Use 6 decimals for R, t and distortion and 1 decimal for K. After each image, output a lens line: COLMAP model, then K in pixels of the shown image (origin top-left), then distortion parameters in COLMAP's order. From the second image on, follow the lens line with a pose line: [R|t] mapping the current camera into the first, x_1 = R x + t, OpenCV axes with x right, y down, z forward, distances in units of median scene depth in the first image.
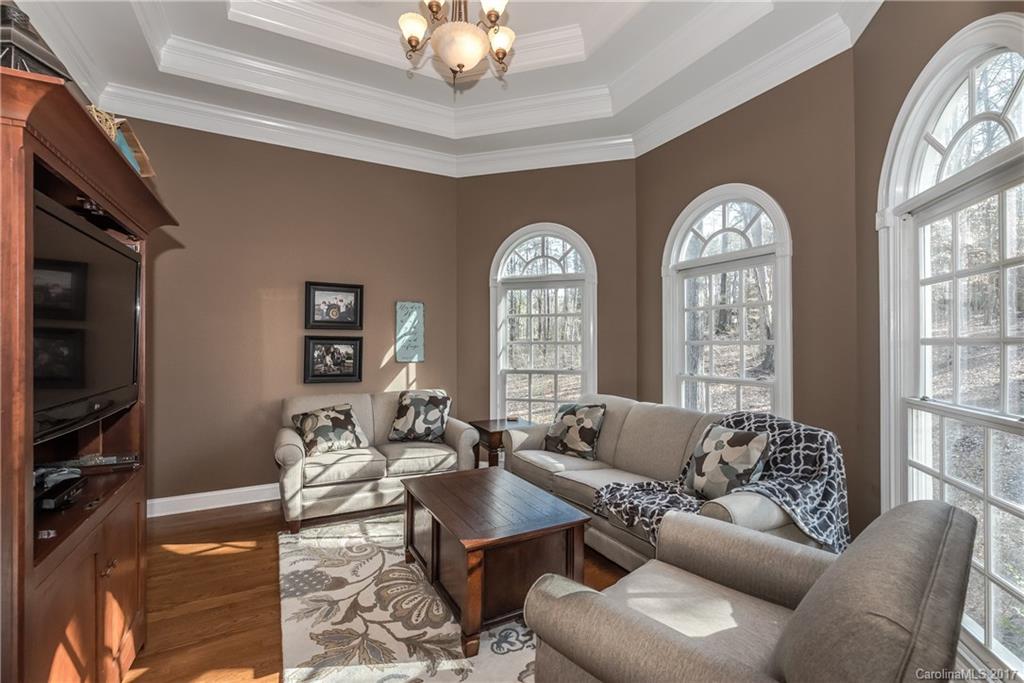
lens RADIAL K [[447.3, 0, 512.0], [0, 447.3, 341.5], [0, 0, 1]] dist [-0.000015, 0.000205]
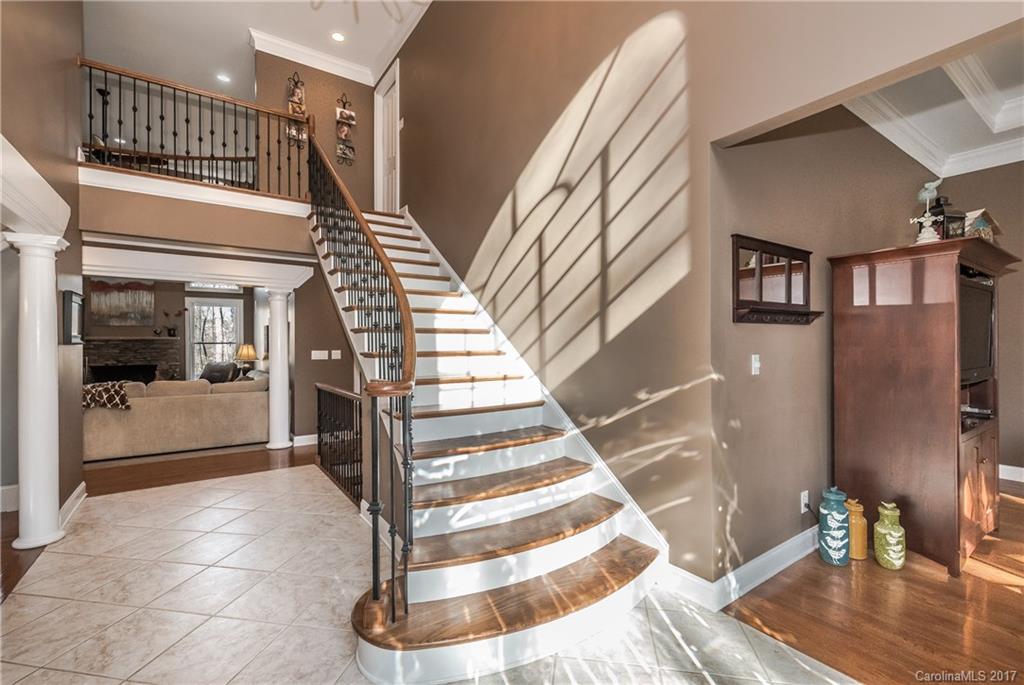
lens RADIAL K [[447.3, 0, 512.0], [0, 447.3, 342.5], [0, 0, 1]] dist [-0.000015, 0.000205]
pose [[0.114432, 0.000489, -0.993431, 0.598805], [0.002875, 0.999996, 0.000823, -0.004690], [0.993427, -0.002950, 0.114430, -0.945917]]
